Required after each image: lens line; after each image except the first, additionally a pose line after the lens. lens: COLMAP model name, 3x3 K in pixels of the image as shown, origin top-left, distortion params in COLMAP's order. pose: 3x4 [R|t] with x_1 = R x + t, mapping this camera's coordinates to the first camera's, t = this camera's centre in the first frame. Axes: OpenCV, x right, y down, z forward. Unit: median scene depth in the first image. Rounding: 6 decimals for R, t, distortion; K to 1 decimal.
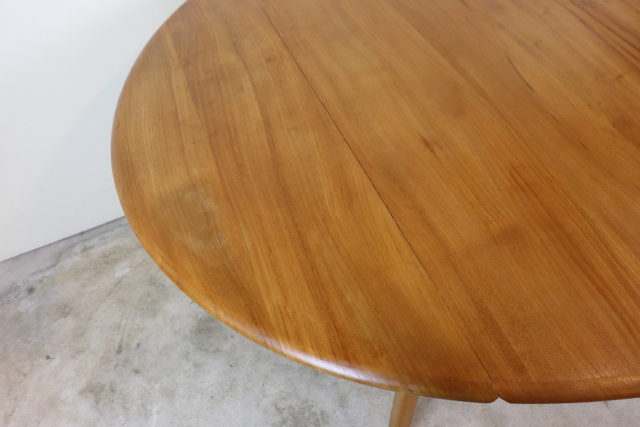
lens RADIAL K [[519.3, 0, 321.8], [0, 519.3, 212.8], [0, 0, 1]] dist [-0.160258, 0.129816]
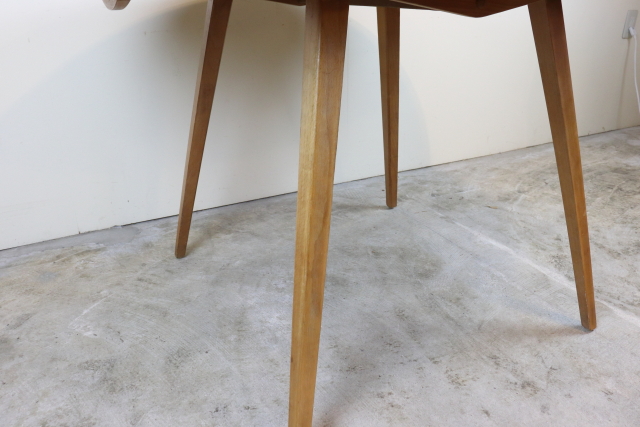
lens RADIAL K [[519.3, 0, 322.3], [0, 519.3, 205.1], [0, 0, 1]] dist [-0.160258, 0.129816]
pose [[0.994865, 0.042709, 0.091754, 0.211183], [0.005396, 0.882922, -0.469490, 0.405624], [-0.101063, 0.467574, 0.878158, 0.179058]]
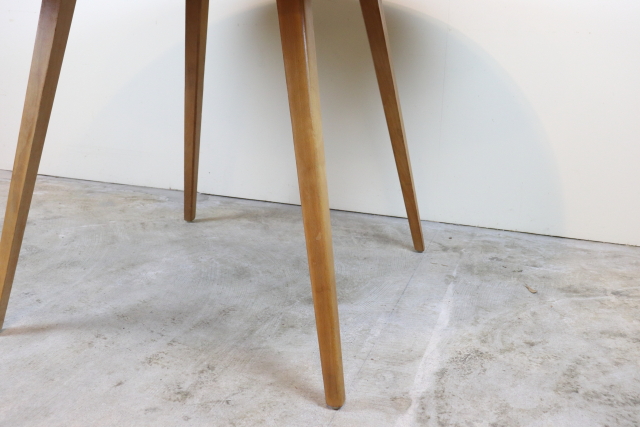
lens RADIAL K [[628.9, 0, 316.2], [0, 628.9, 213.1], [0, 0, 1]] dist [-0.061892, 0.000000]
pose [[0.732438, 0.295599, -0.613315, 1.123684], [-0.576635, 0.748276, -0.327987, 0.288549], [0.361976, 0.593889, 0.718518, 0.254673]]
